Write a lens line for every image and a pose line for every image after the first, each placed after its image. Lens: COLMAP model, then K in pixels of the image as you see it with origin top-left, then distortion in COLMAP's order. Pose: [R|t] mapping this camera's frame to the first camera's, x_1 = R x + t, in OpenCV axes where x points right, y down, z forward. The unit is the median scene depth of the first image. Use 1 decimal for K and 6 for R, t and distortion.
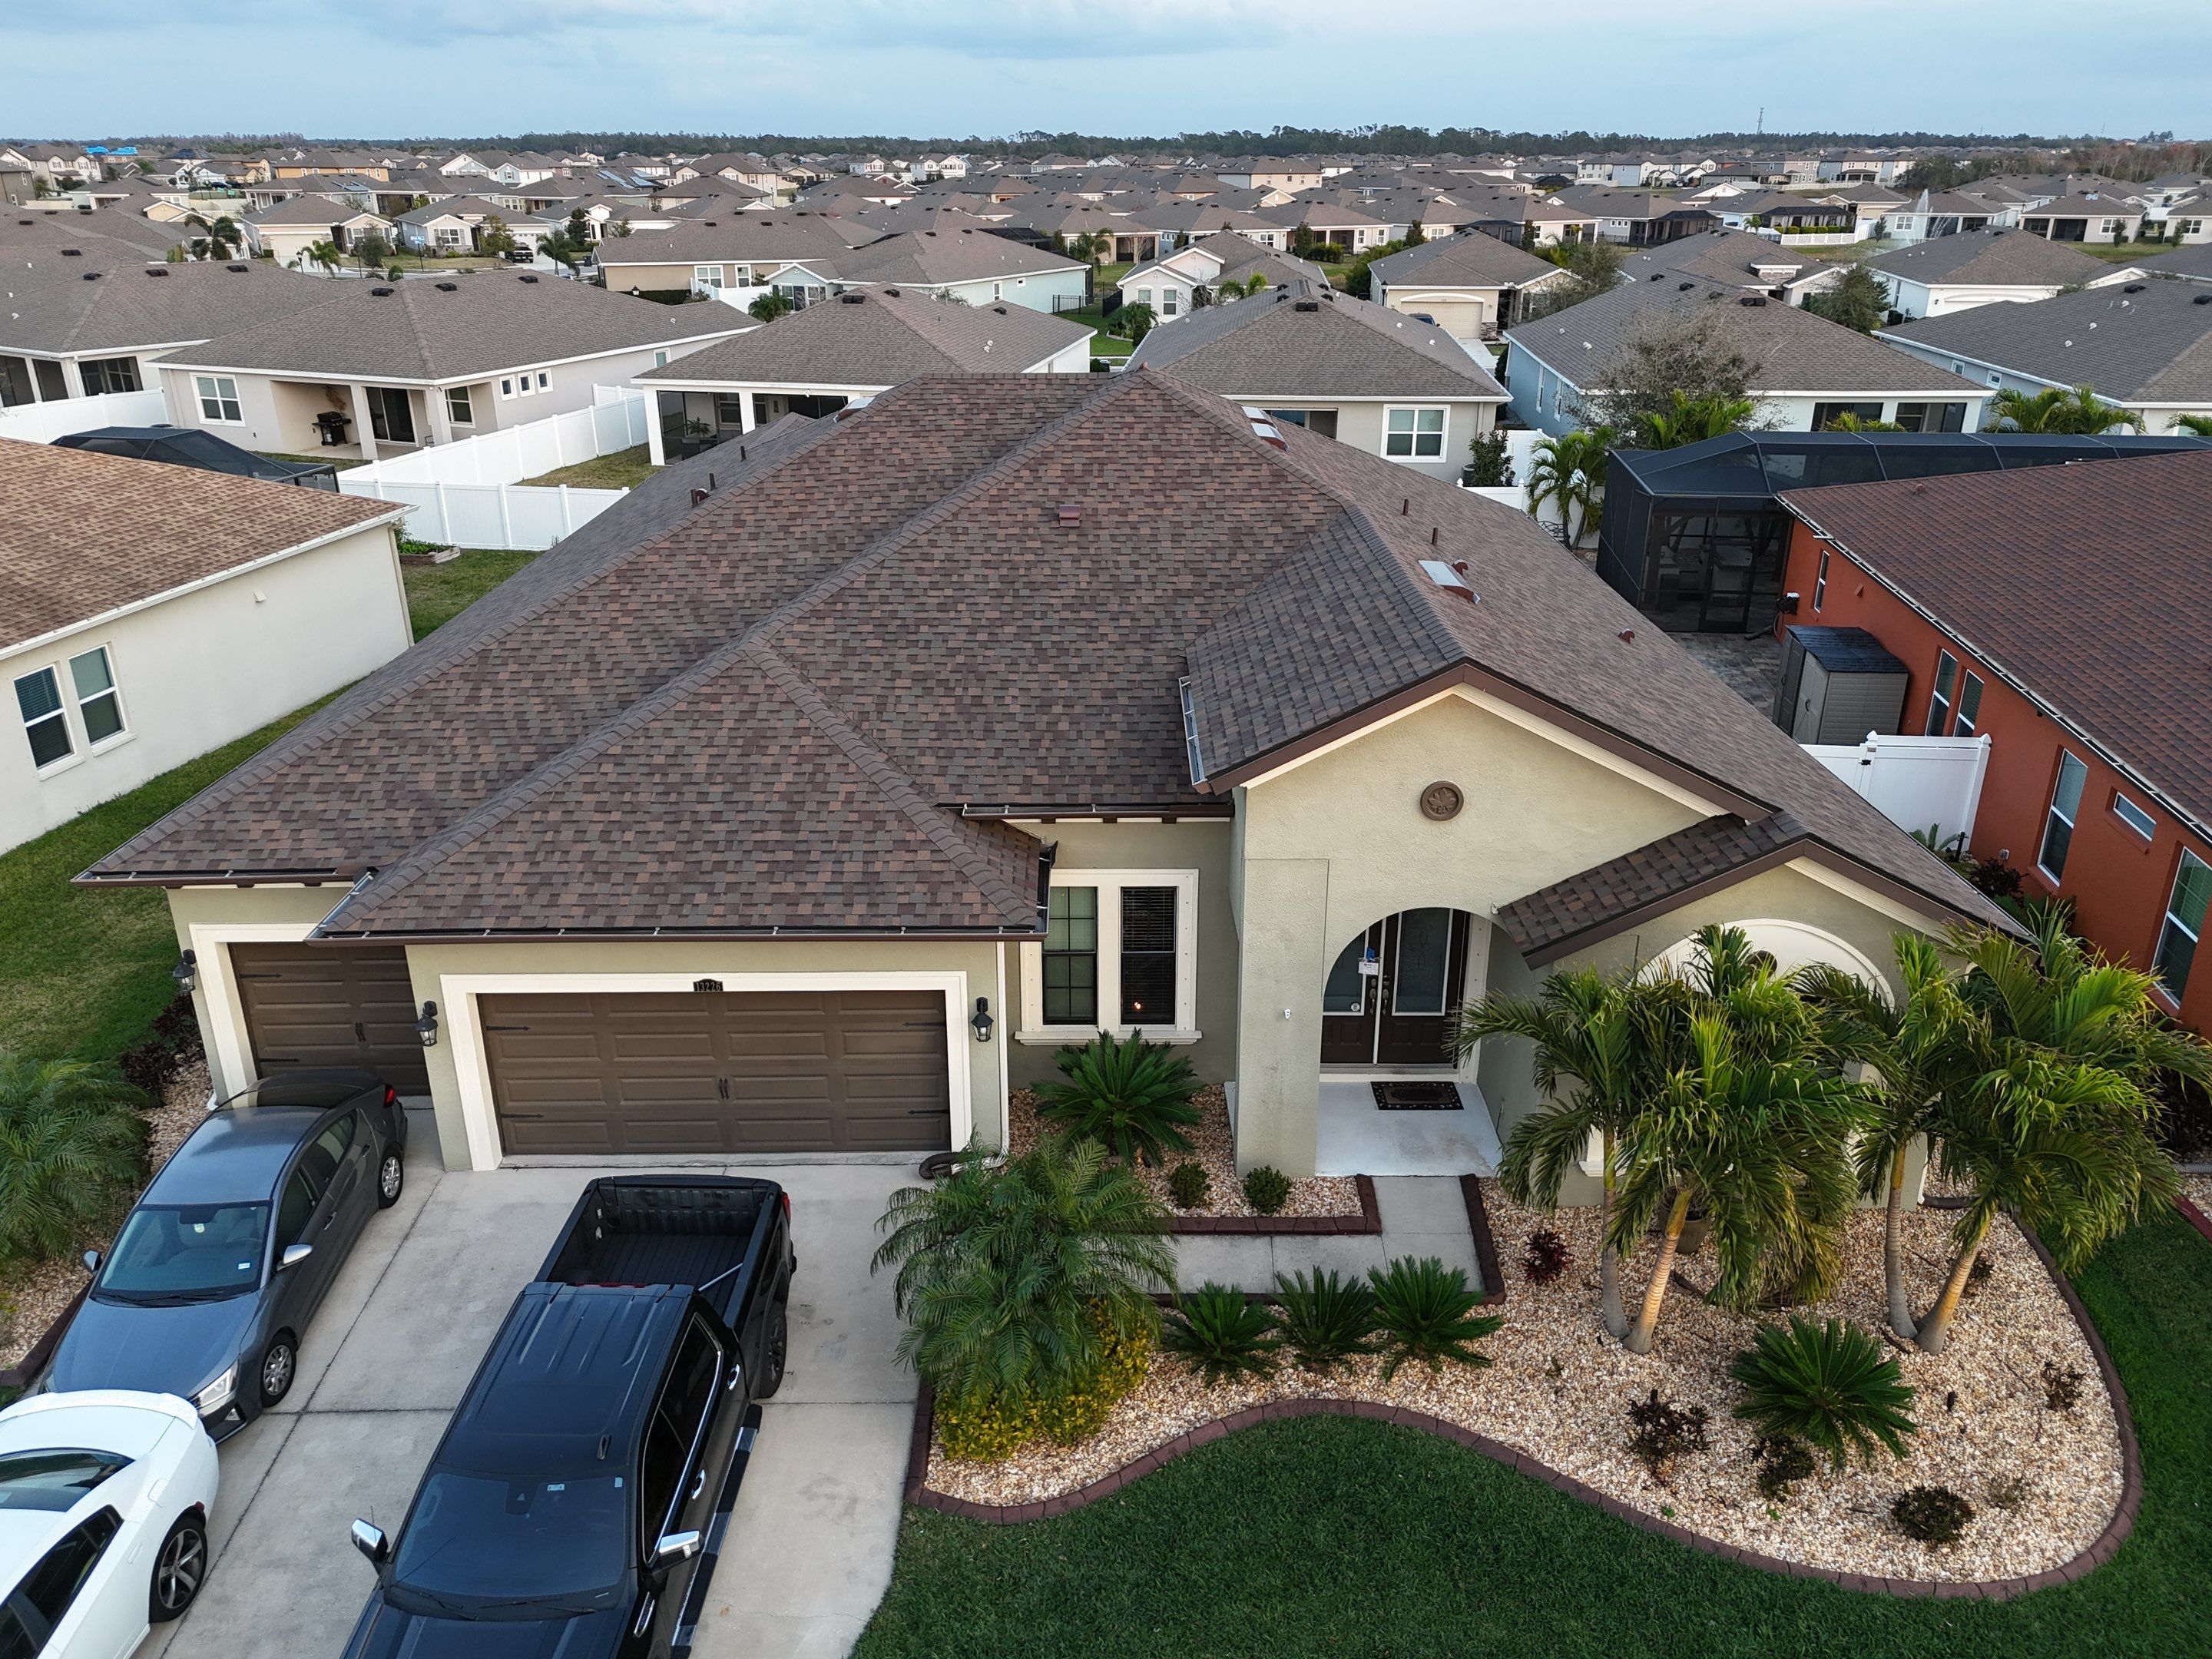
lens RADIAL K [[1627.3, 0, 1118.8], [0, 1627.3, 814.8], [0, 0, 1]] dist [0.071594, -0.061350]
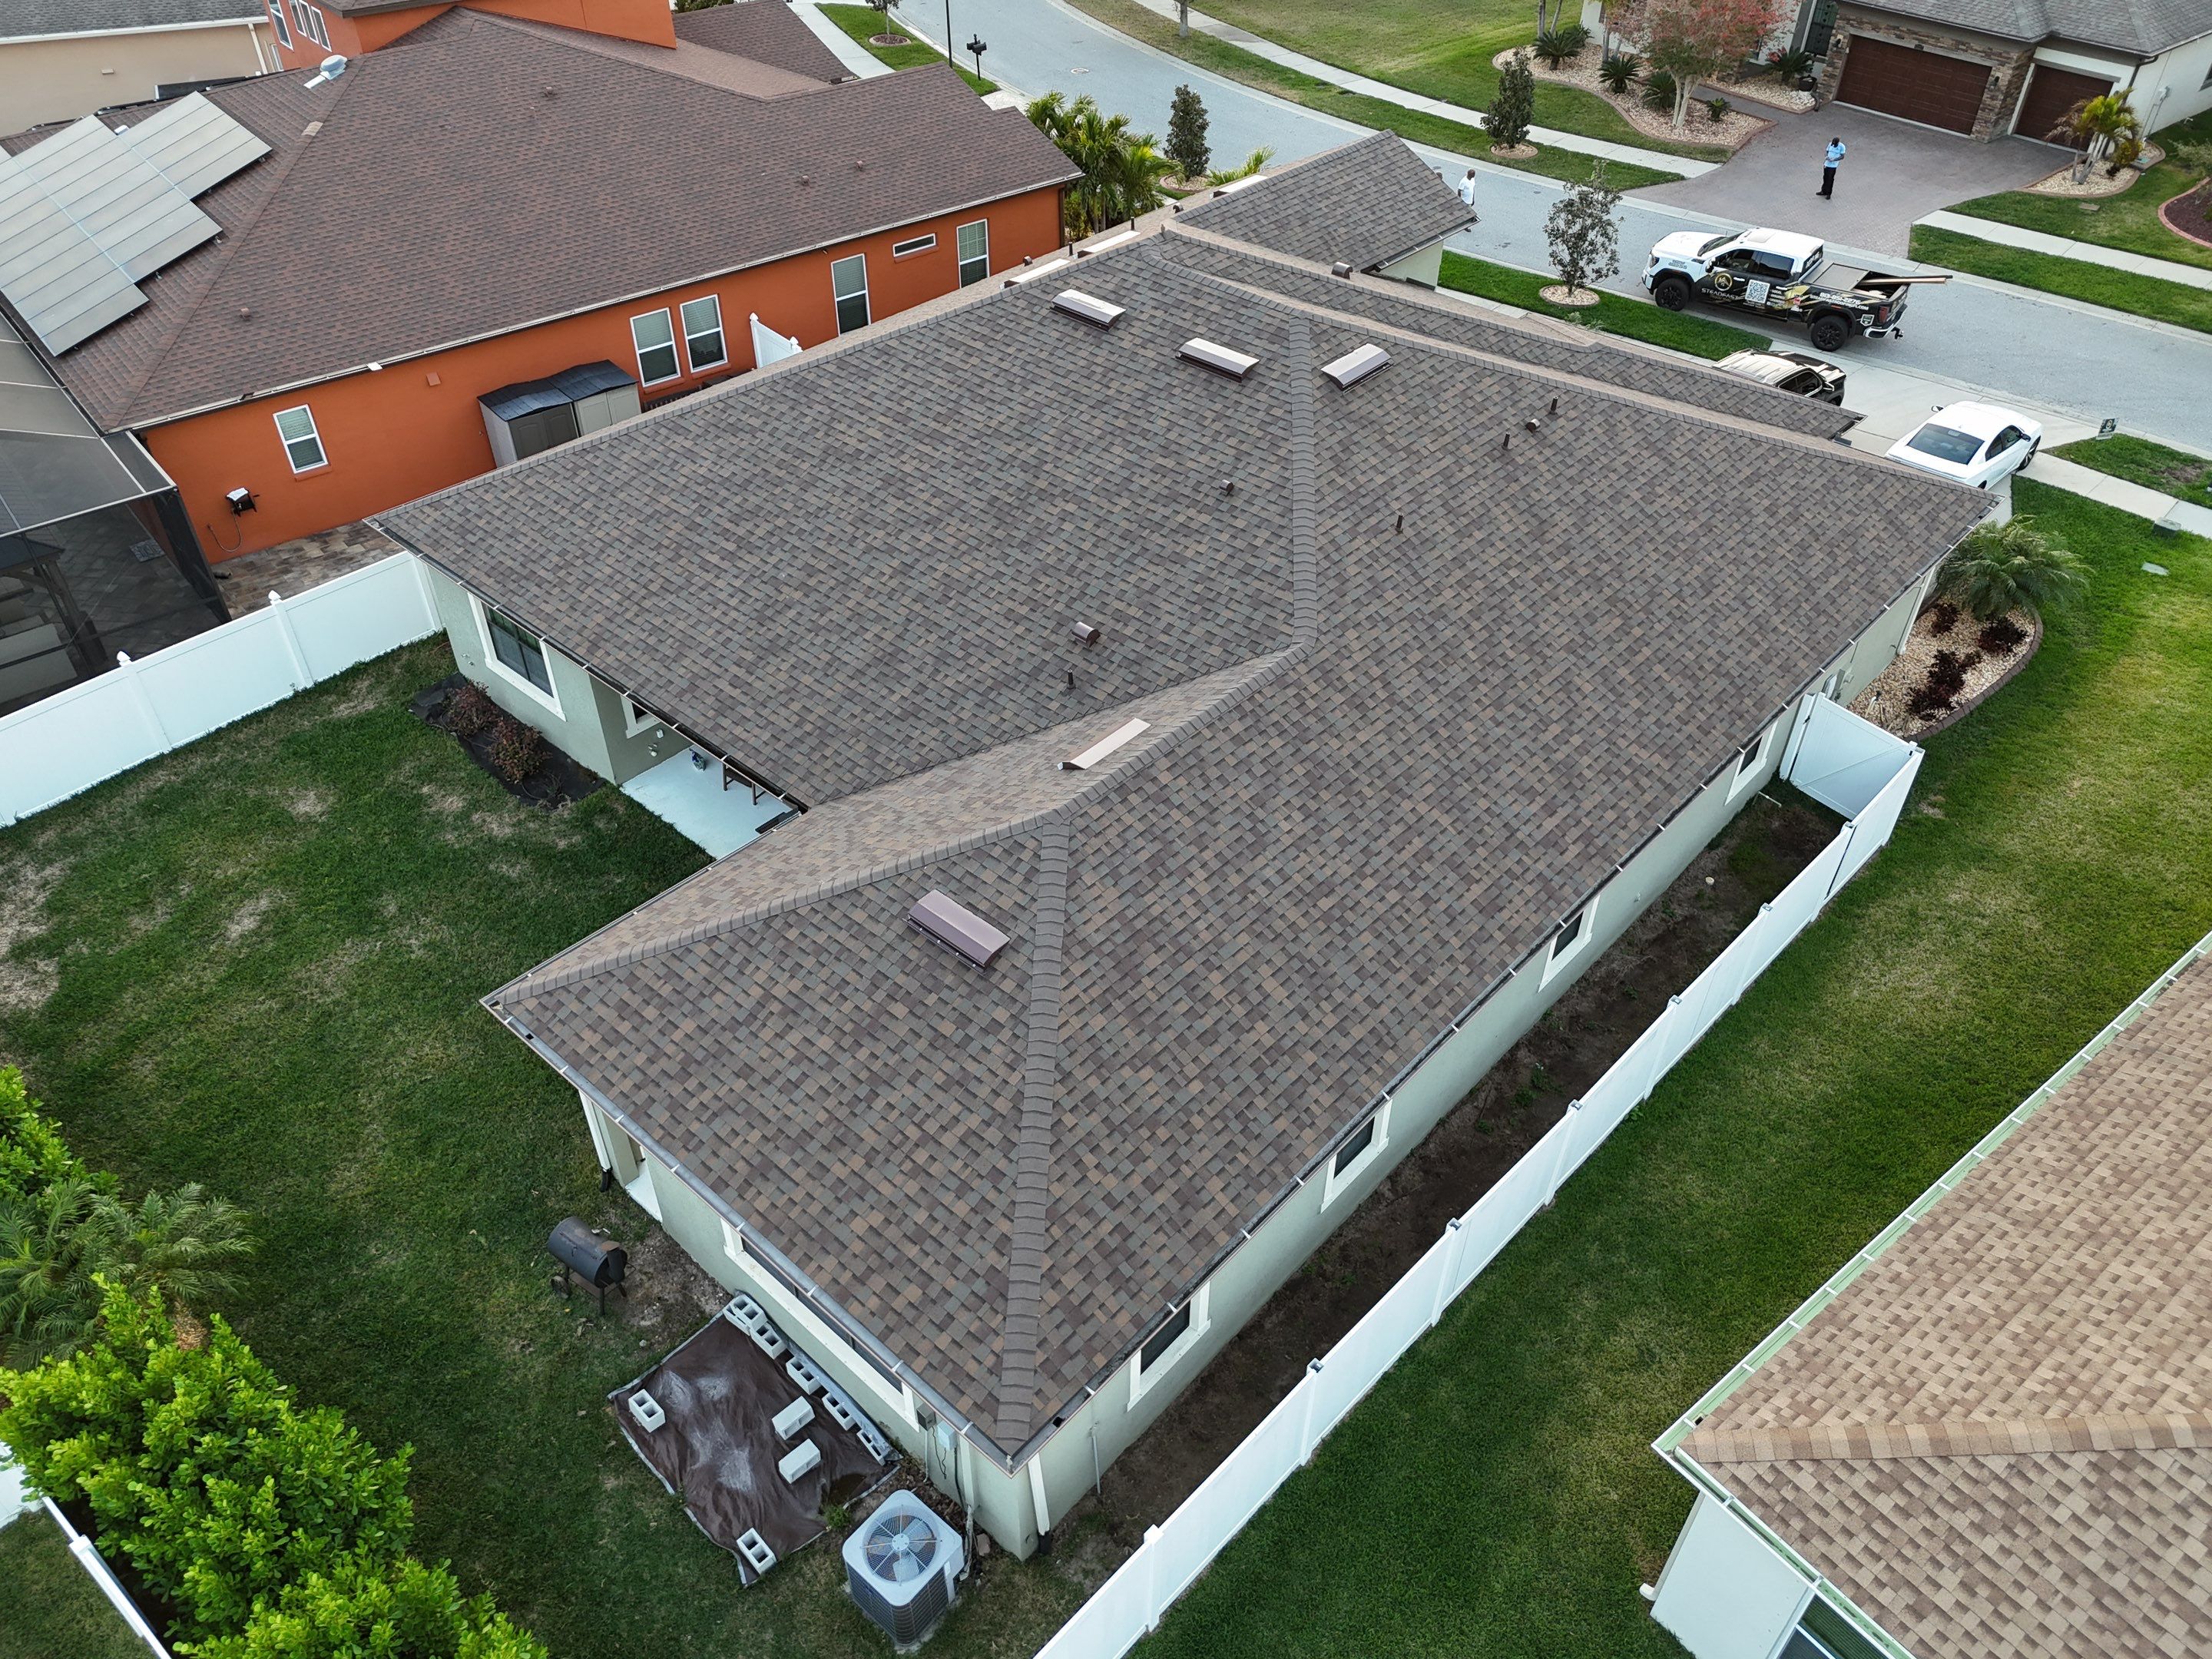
lens RADIAL K [[1627.3, 0, 1109.7], [0, 1627.3, 828.7], [0, 0, 1]] dist [0.071594, -0.061350]
pose [[-0.733133, -0.441727, 0.517100, -0.901846], [0.247613, 0.534785, 0.807894, -1.231166], [-0.633406, 0.720335, -0.282692, 2.097310]]
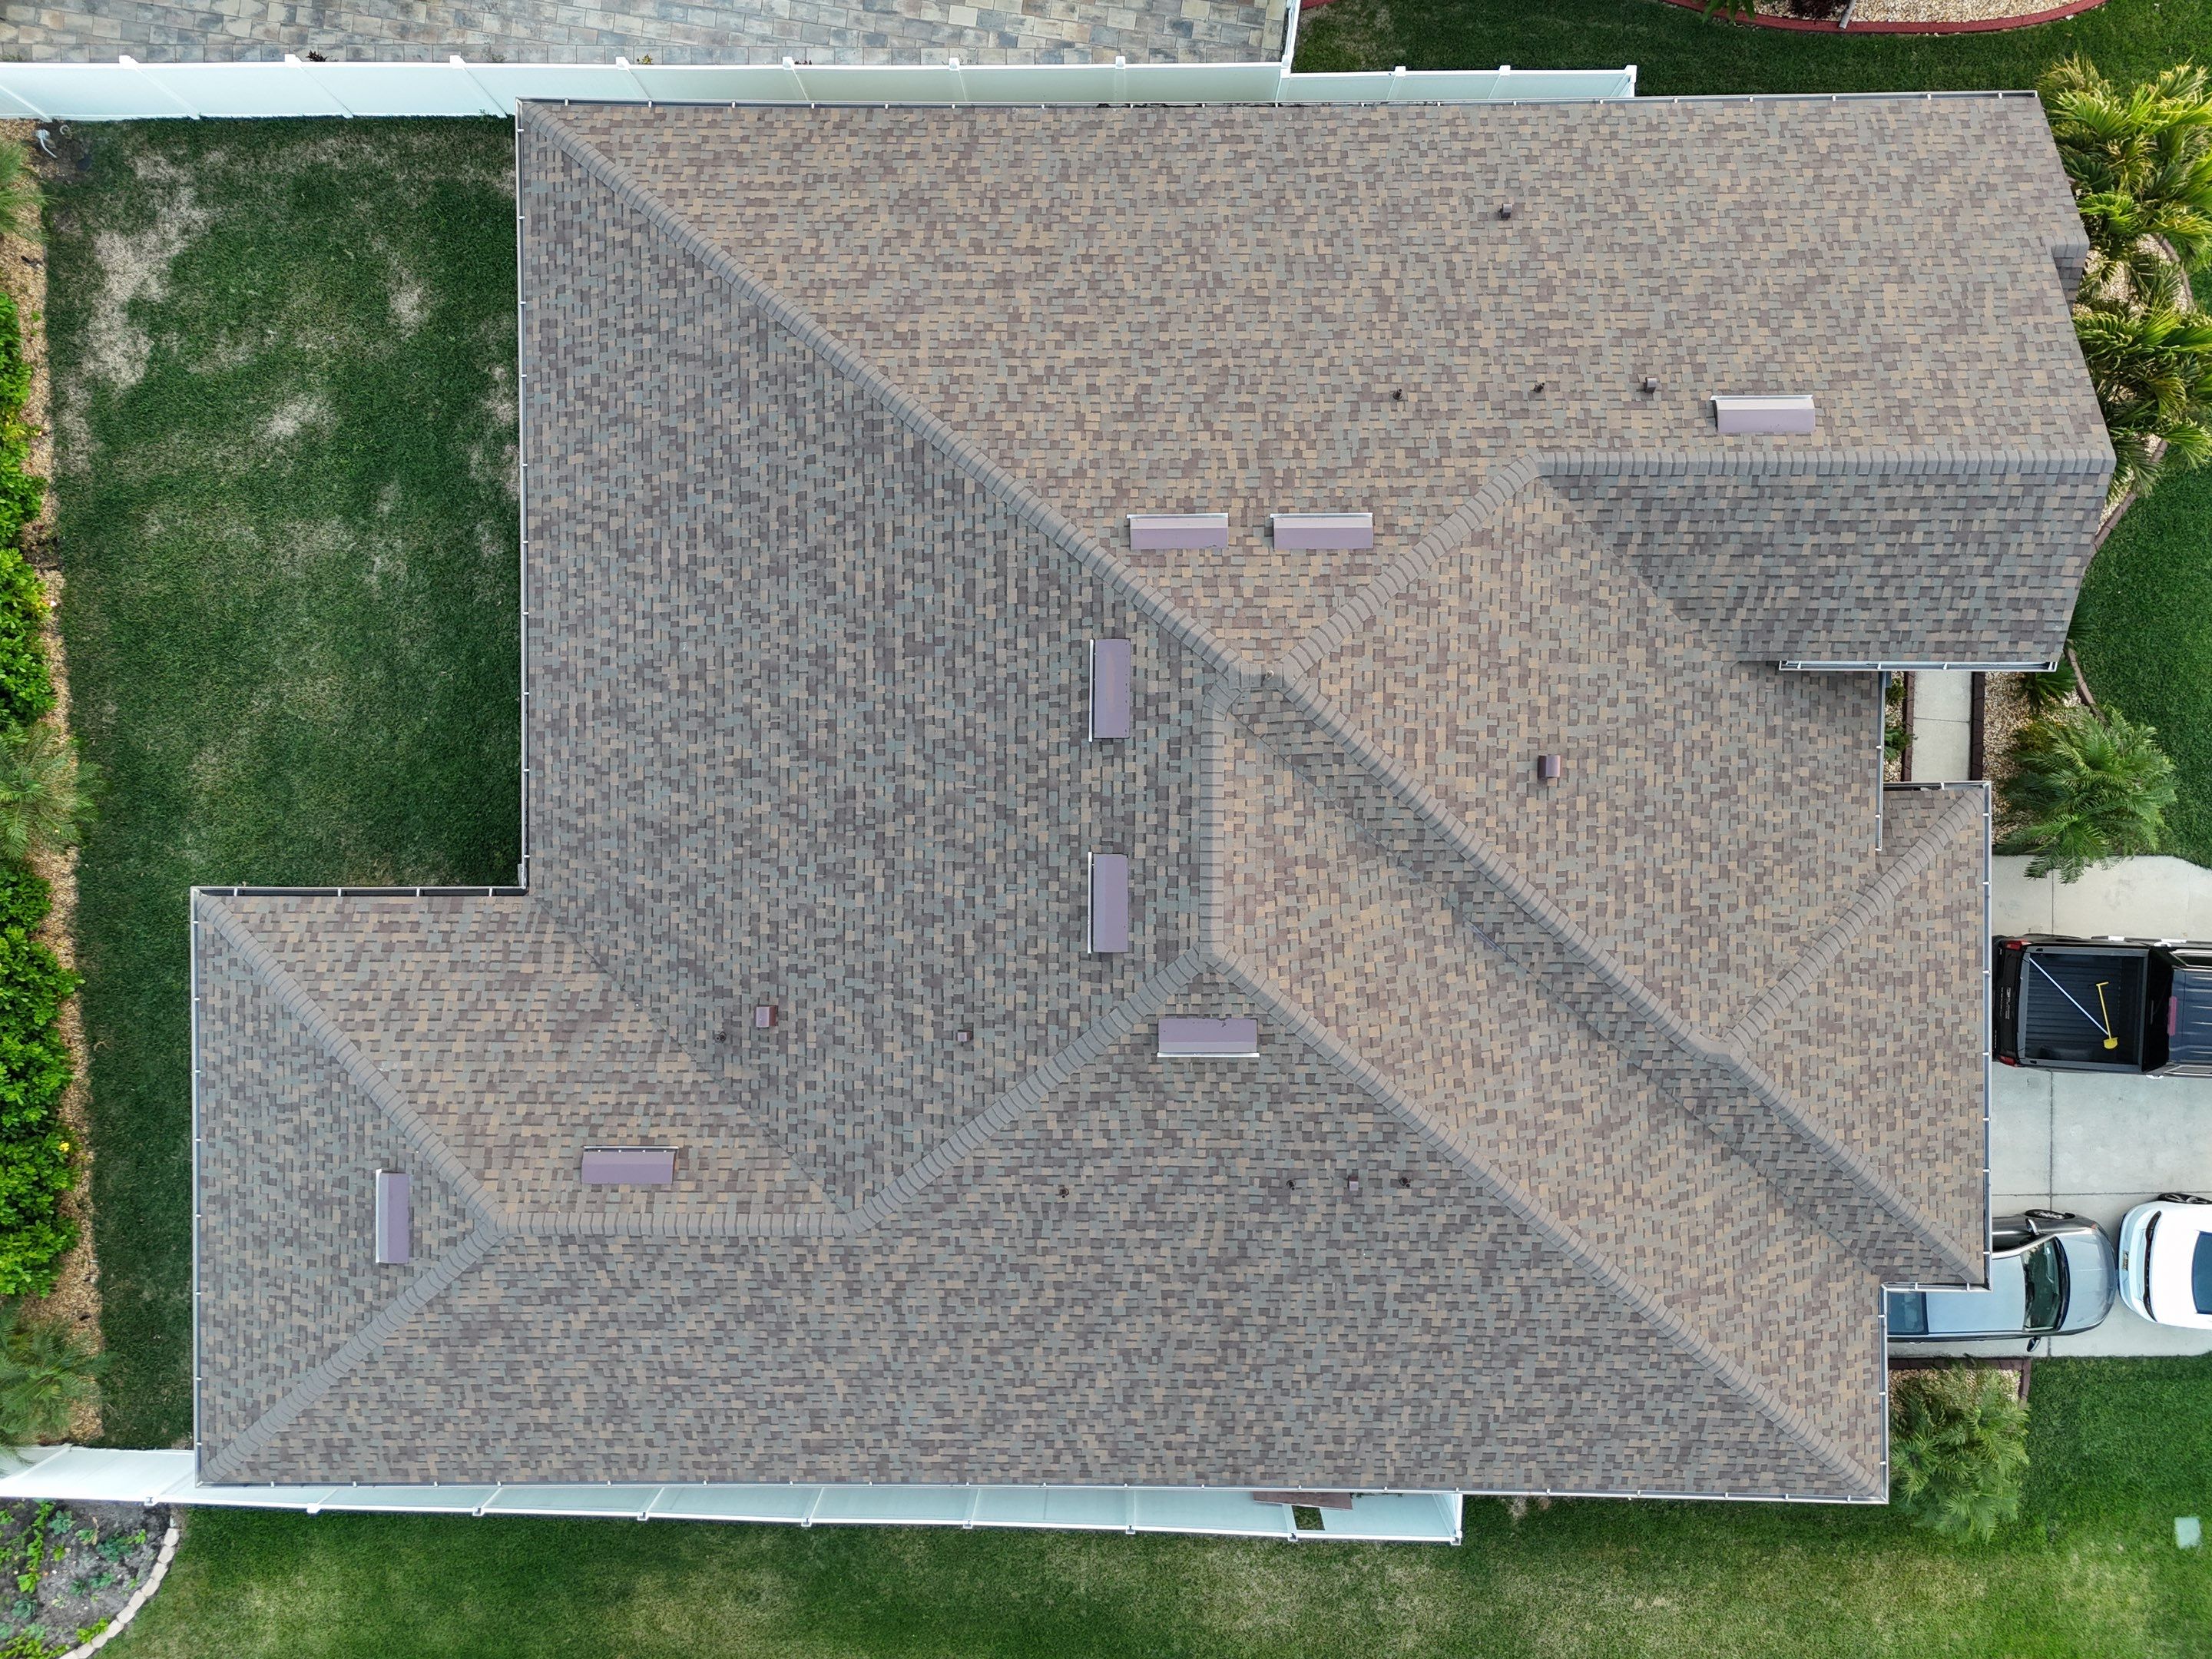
lens RADIAL K [[1627.3, 0, 1109.9], [0, 1627.3, 825.7], [0, 0, 1]] dist [0.071594, -0.061350]
pose [[0.011705, -0.999847, -0.013036, -0.063180], [0.386574, -0.007499, 0.922228, -1.344305], [-0.922184, -0.015835, 0.386427, 0.994304]]
